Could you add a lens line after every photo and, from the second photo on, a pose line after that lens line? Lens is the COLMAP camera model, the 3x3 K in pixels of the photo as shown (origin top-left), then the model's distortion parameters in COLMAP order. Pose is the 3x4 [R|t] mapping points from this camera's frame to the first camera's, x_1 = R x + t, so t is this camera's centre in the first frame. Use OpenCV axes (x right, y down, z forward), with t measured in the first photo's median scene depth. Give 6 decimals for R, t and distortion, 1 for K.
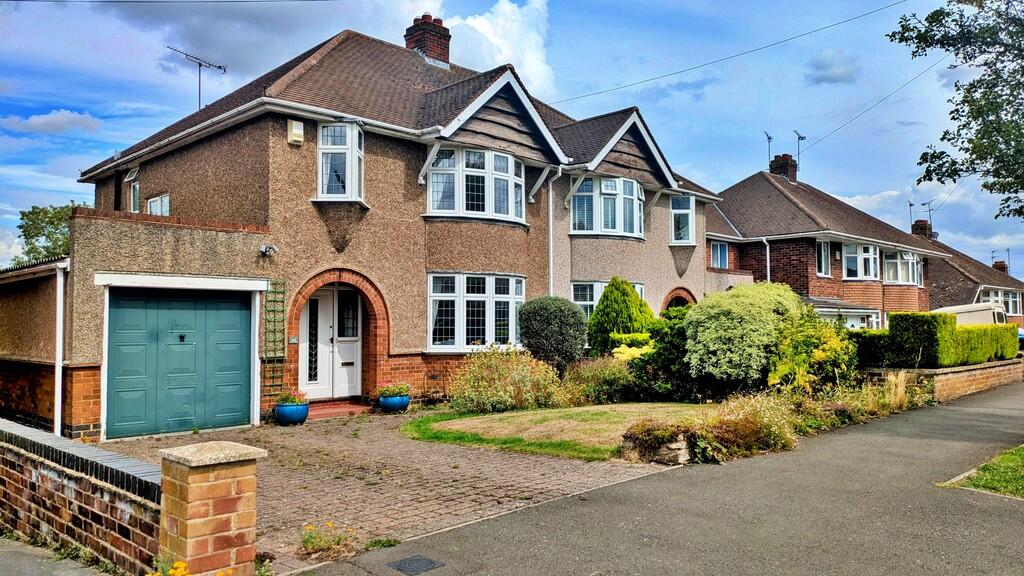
lens RADIAL K [[733.0, 0, 512.0], [0, 733.0, 288.0], [0, 0, 1]] dist [0.056324, -0.058074]
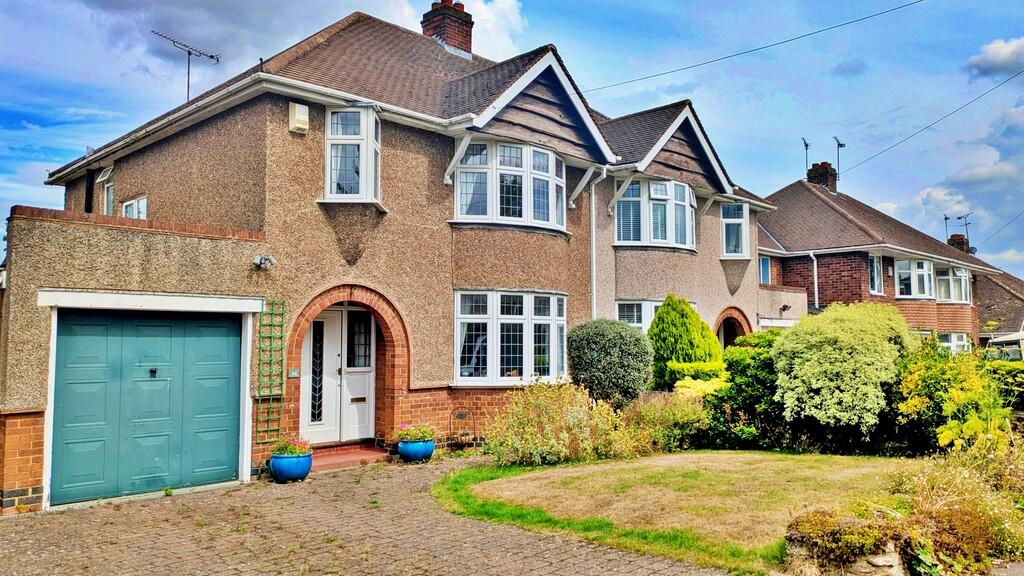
lens RADIAL K [[733.0, 0, 512.0], [0, 733.0, 288.0], [0, 0, 1]] dist [0.056324, -0.058074]
pose [[0.999993, 0.002679, 0.002692, -0.053046], [-0.002621, 0.999768, -0.021364, -0.005590], [-0.002749, 0.021357, 0.999768, 0.167835]]
